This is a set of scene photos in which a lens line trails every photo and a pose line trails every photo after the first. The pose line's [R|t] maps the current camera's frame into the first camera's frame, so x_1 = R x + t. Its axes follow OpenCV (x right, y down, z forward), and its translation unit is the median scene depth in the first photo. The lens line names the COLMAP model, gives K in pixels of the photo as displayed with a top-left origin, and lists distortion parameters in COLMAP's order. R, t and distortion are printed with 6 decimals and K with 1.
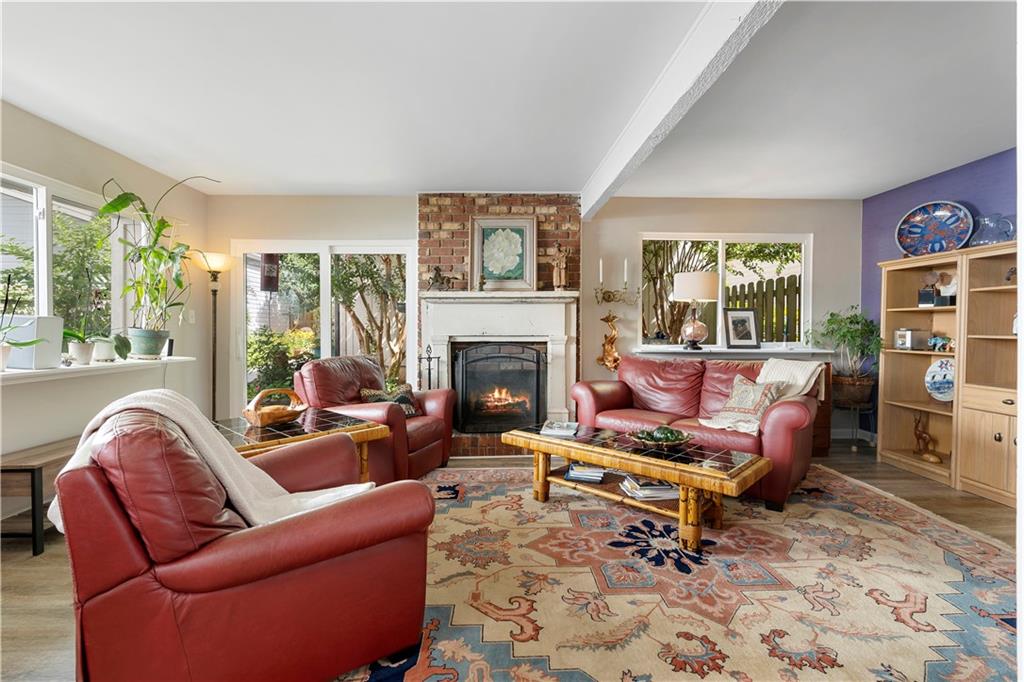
lens RADIAL K [[462.7, 0, 509.6], [0, 462.7, 335.6], [0, 0, 1]] dist [0.001993, 0.000956]
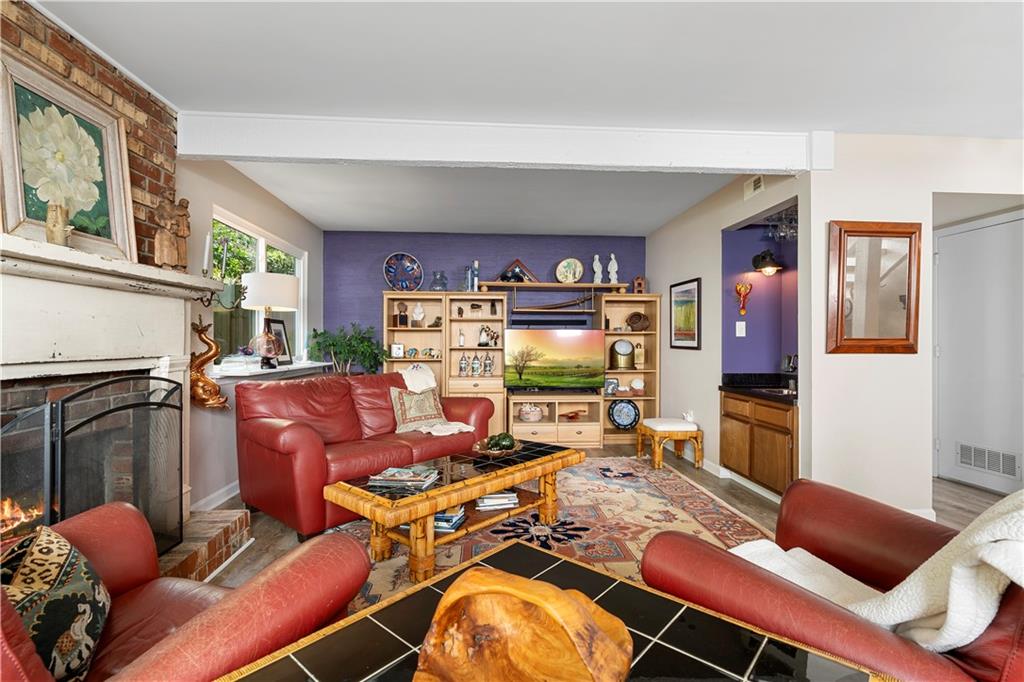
lens RADIAL K [[475.7, 0, 513.0], [0, 475.7, 342.0], [0, 0, 1]] dist [-0.001902, 0.000013]
pose [[-0.031423, -0.001205, 0.999505, -0.500884], [0.015503, 0.999878, 0.001693, -0.012367], [-0.999386, 0.015549, -0.031401, 0.652922]]
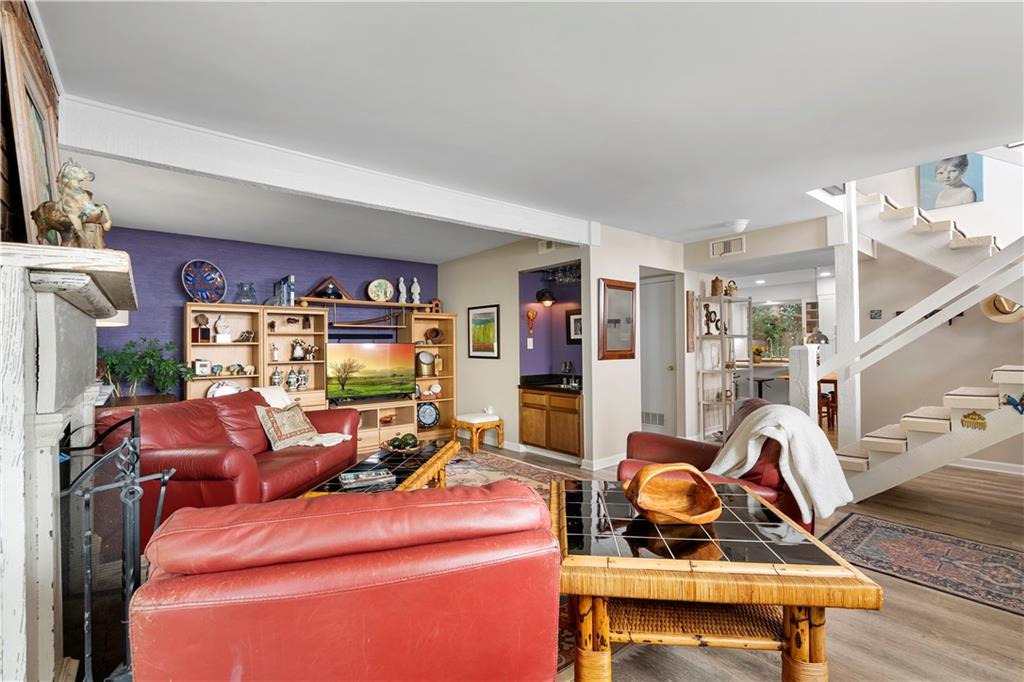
lens RADIAL K [[457.0, 0, 512.0], [0, 457.0, 341.0], [0, 0, 1]] dist [-0.000627, 0.000158]
pose [[-0.596357, 0.017615, 0.802526, -0.562234], [0.025929, 0.999660, -0.002674, -0.034960], [-0.802300, 0.019214, -0.596611, 0.981862]]
